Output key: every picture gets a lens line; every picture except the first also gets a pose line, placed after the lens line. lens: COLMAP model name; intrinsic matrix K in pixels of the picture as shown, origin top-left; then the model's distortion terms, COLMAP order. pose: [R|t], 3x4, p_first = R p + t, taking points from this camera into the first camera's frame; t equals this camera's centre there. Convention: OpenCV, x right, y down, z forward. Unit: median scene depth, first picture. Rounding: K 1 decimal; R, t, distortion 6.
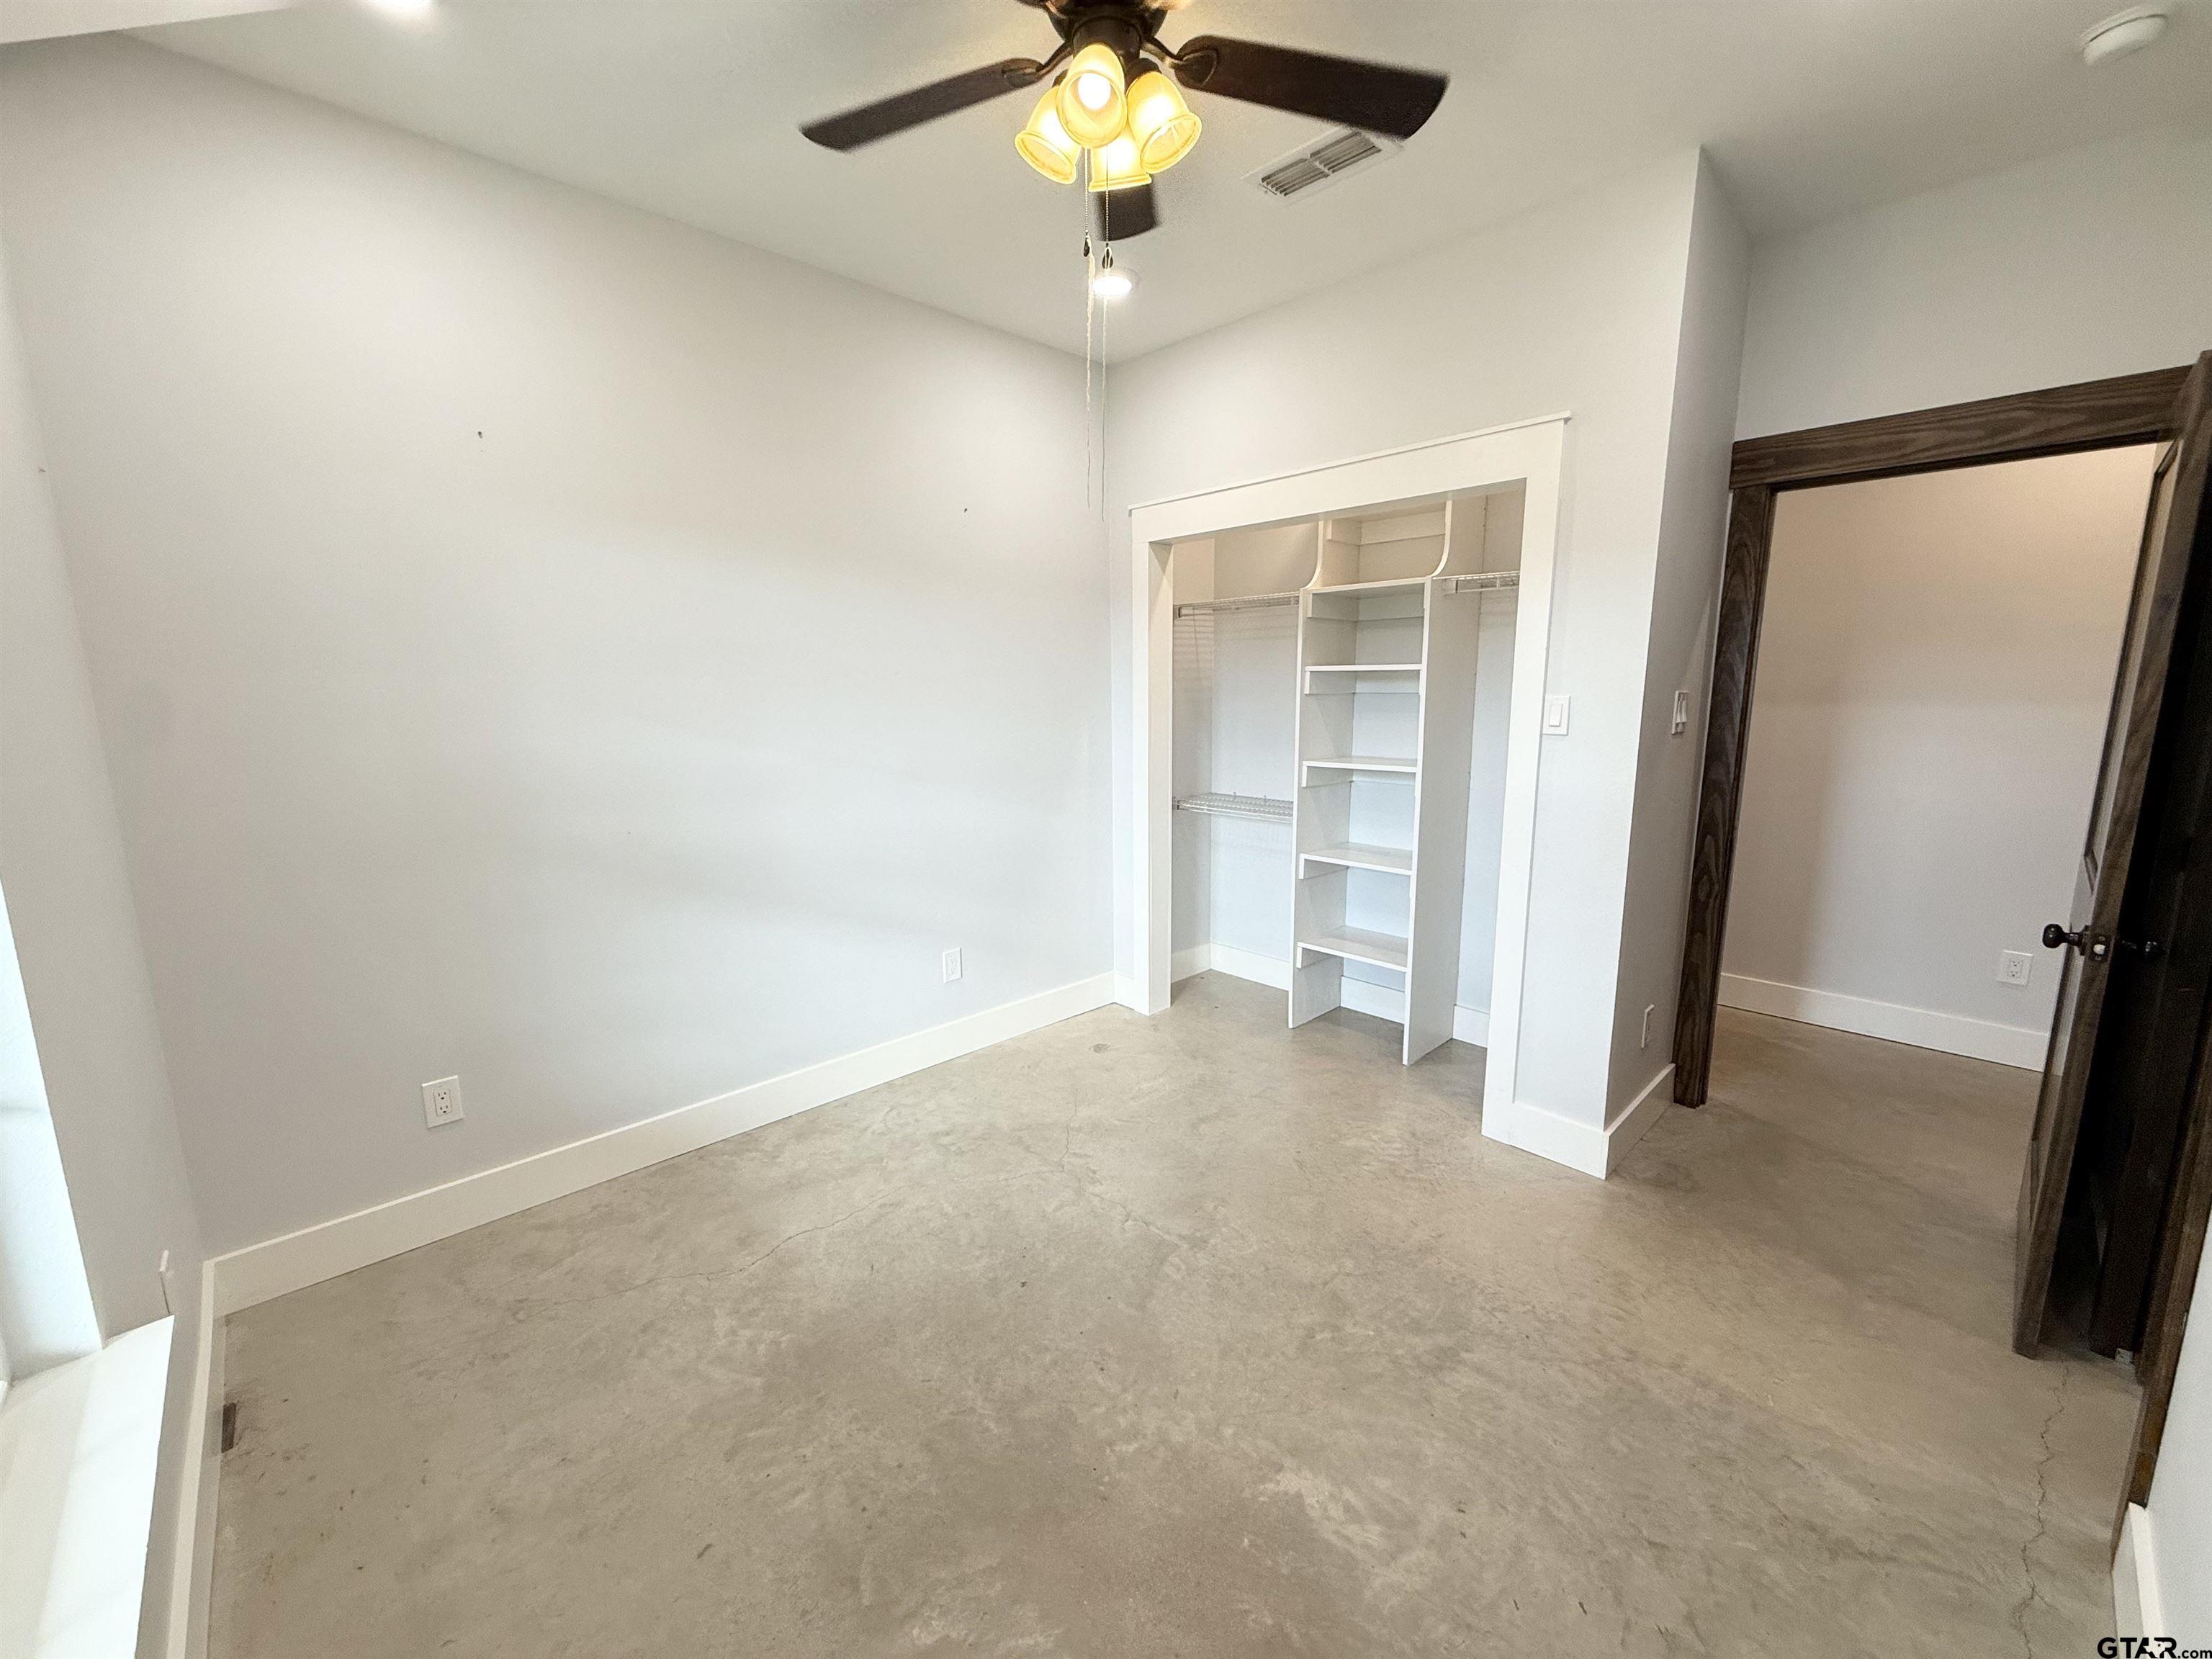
lens RADIAL K [[884.1, 0, 1103.3], [0, 884.1, 836.0], [0, 0, 1]] dist [0.000947, -0.000560]
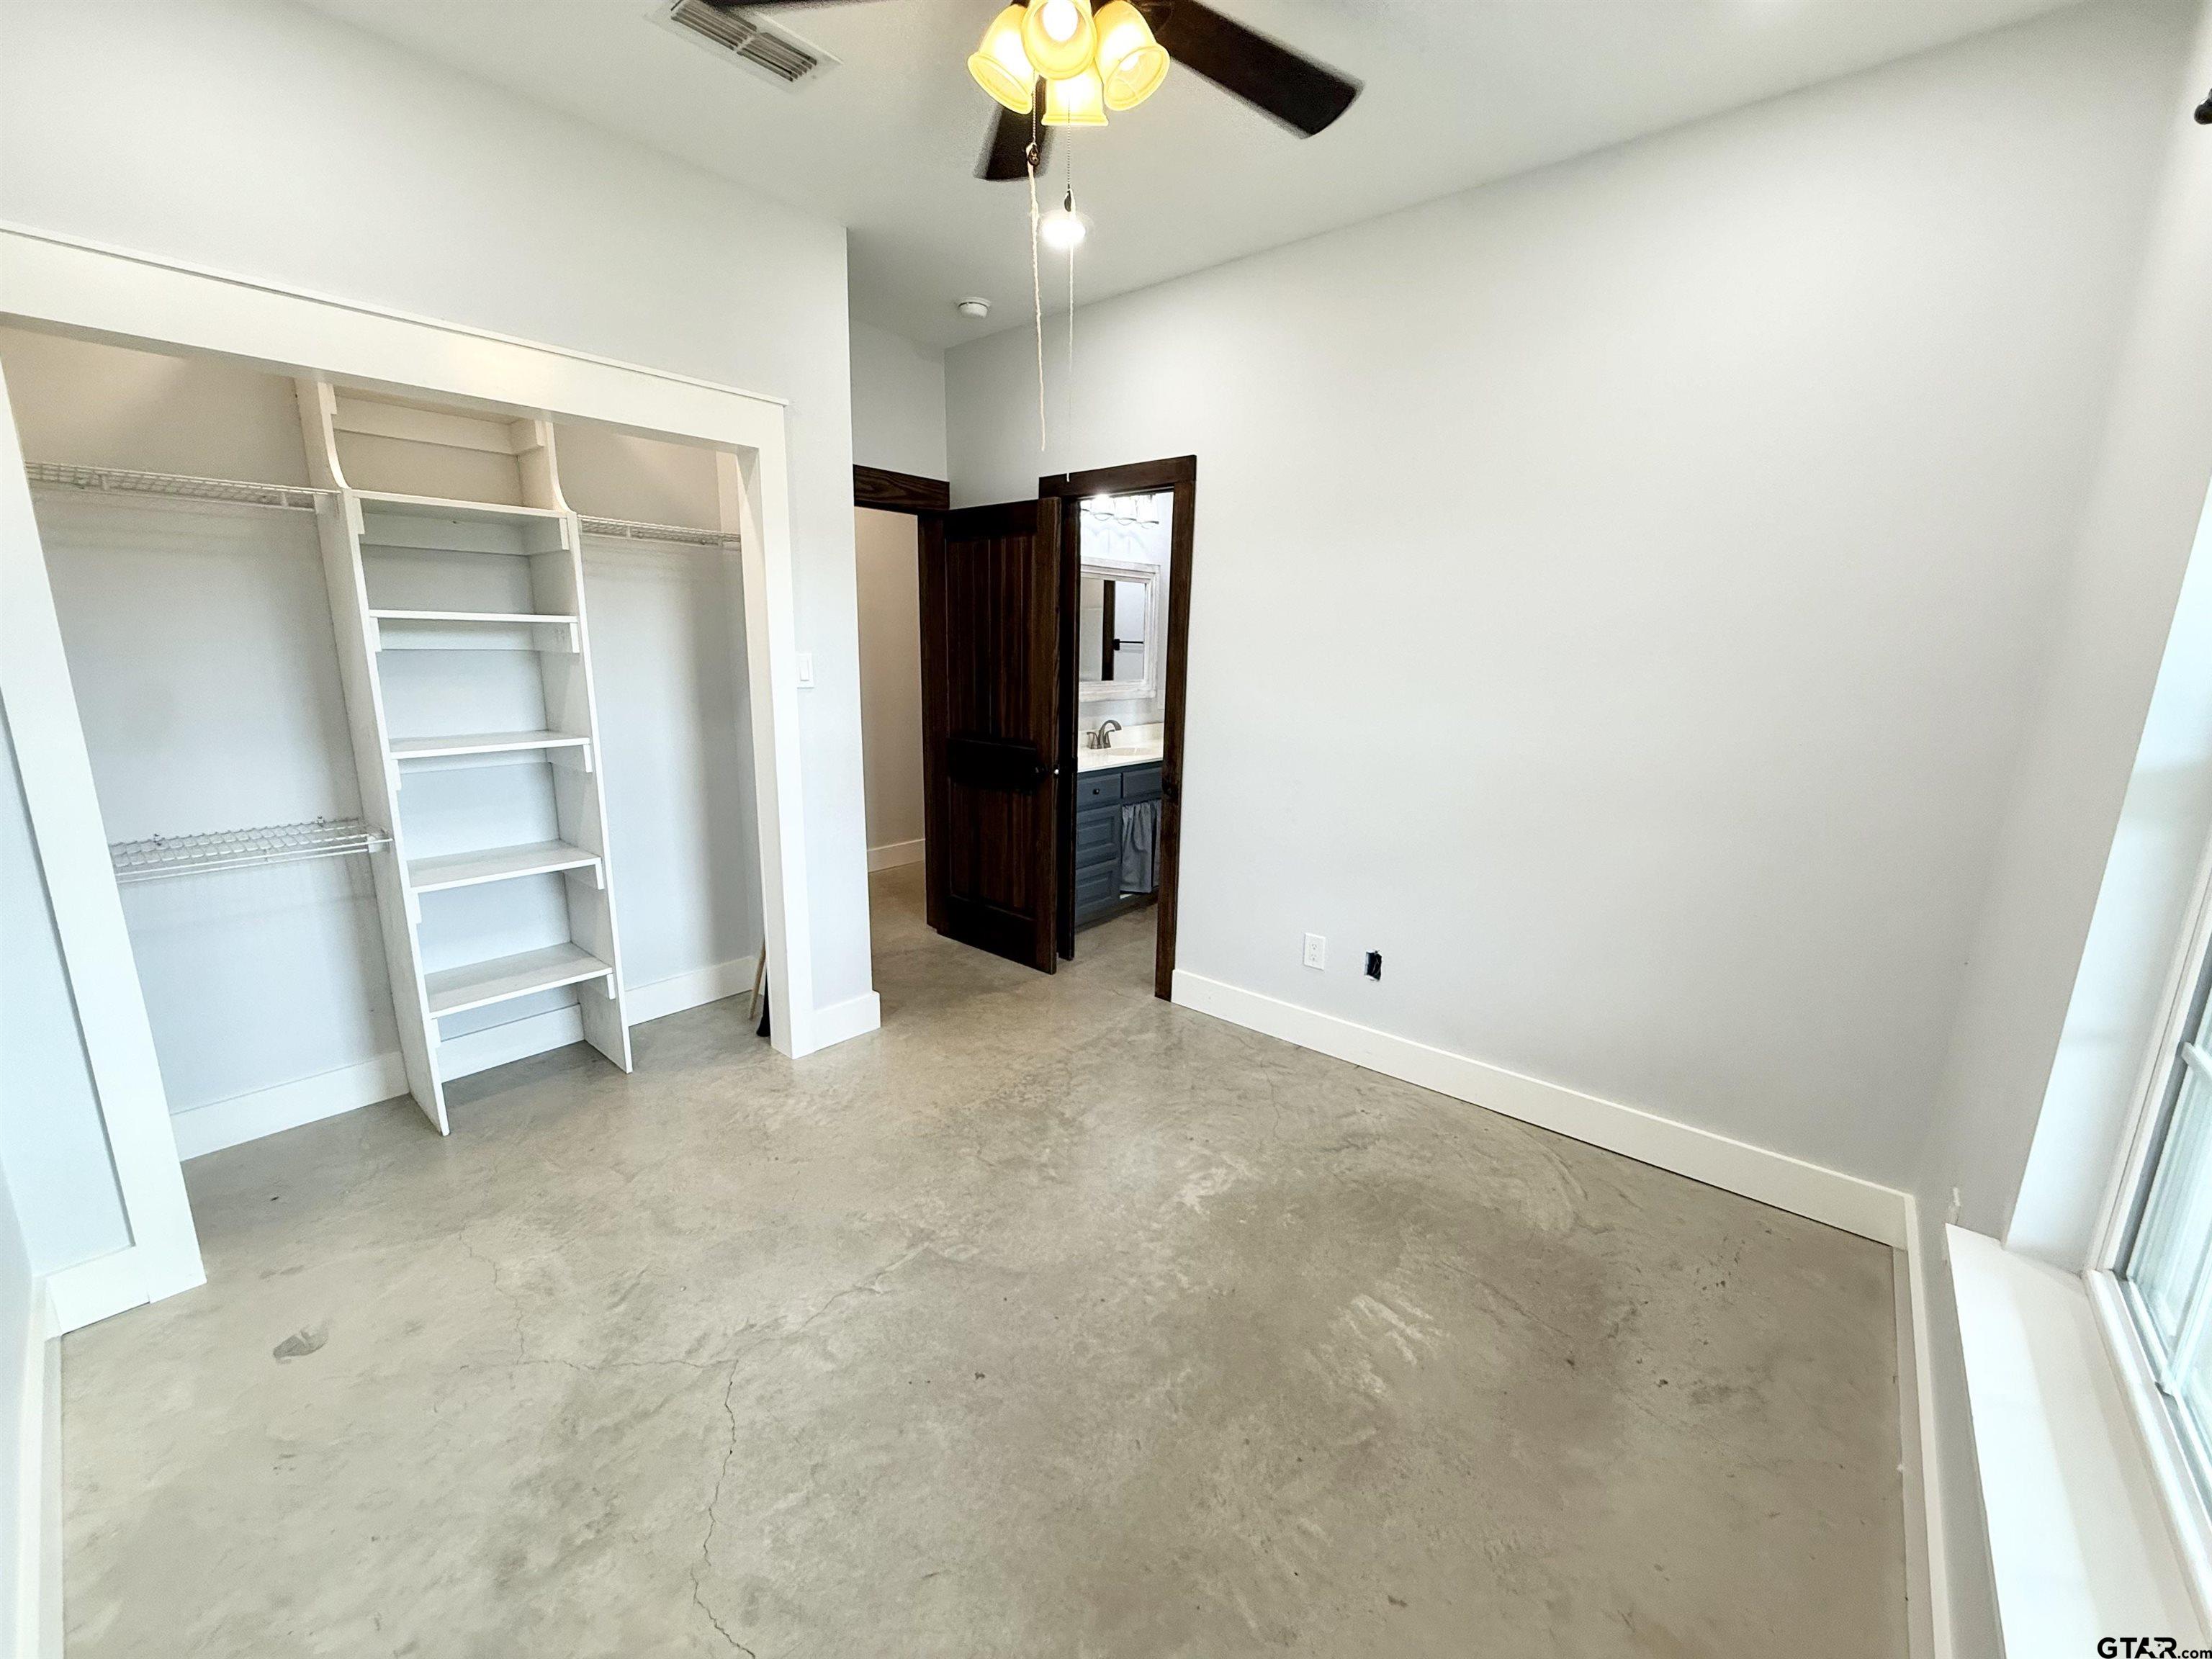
lens RADIAL K [[884.1, 0, 1101.1], [0, 884.1, 826.7], [0, 0, 1]] dist [0.000947, -0.000560]
pose [[-0.102349, -0.200618, 0.974308, -0.932915], [0.151738, 0.964841, 0.214609, -0.174011], [-0.983107, 0.169805, -0.068309, 0.992743]]
